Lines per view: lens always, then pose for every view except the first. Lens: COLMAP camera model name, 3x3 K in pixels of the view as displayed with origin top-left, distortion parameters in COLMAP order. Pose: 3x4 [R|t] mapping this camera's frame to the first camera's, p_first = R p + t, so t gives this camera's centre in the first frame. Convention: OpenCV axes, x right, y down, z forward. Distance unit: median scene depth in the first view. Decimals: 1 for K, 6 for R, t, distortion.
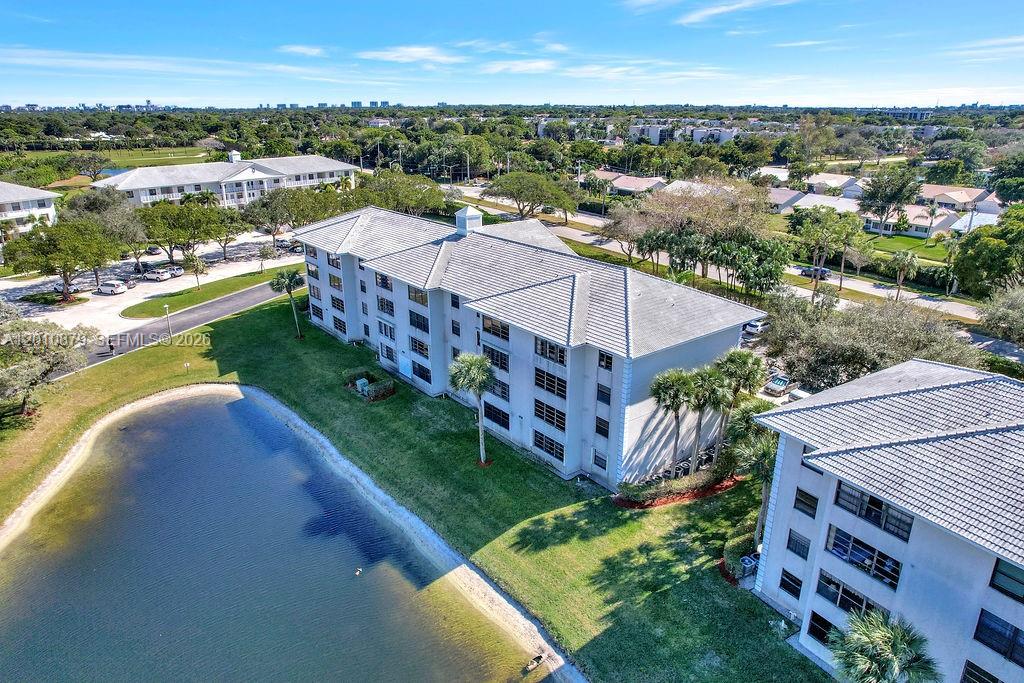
lens RADIAL K [[645.8, 0, 512.0], [0, 645.8, 341.5], [0, 0, 1]] dist [-0.065518, 0.050301]
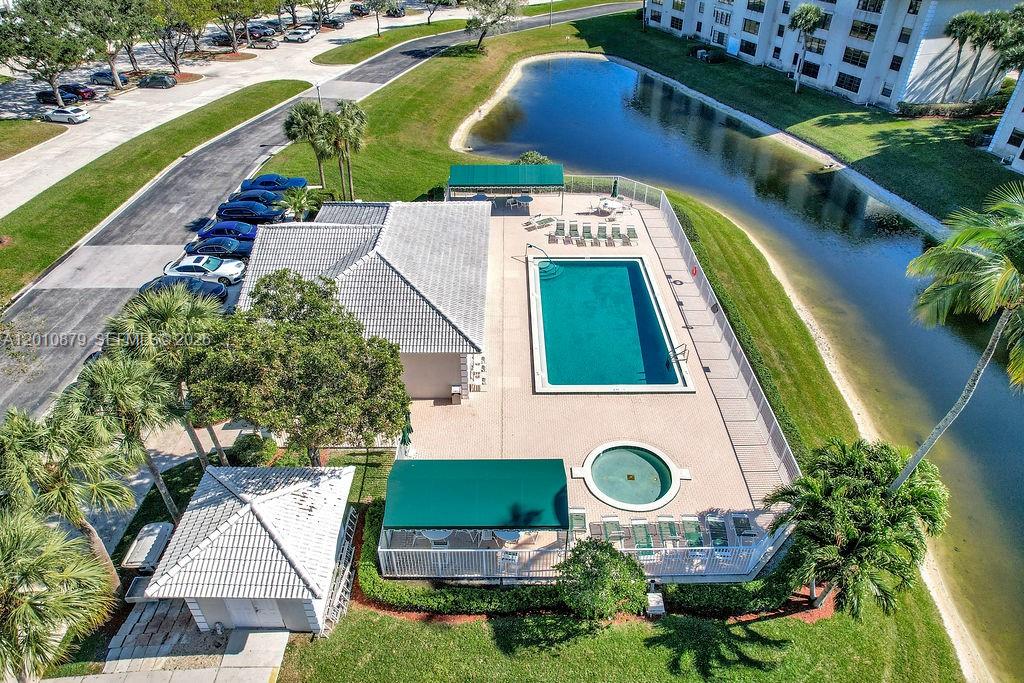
lens RADIAL K [[645.8, 0, 512.0], [0, 645.8, 341.5], [0, 0, 1]] dist [-0.065518, 0.050301]
pose [[0.933072, 0.210299, -0.291807, -0.116704], [-0.123871, 0.949520, 0.288213, 0.427779], [0.337688, -0.232777, 0.912021, -0.714389]]
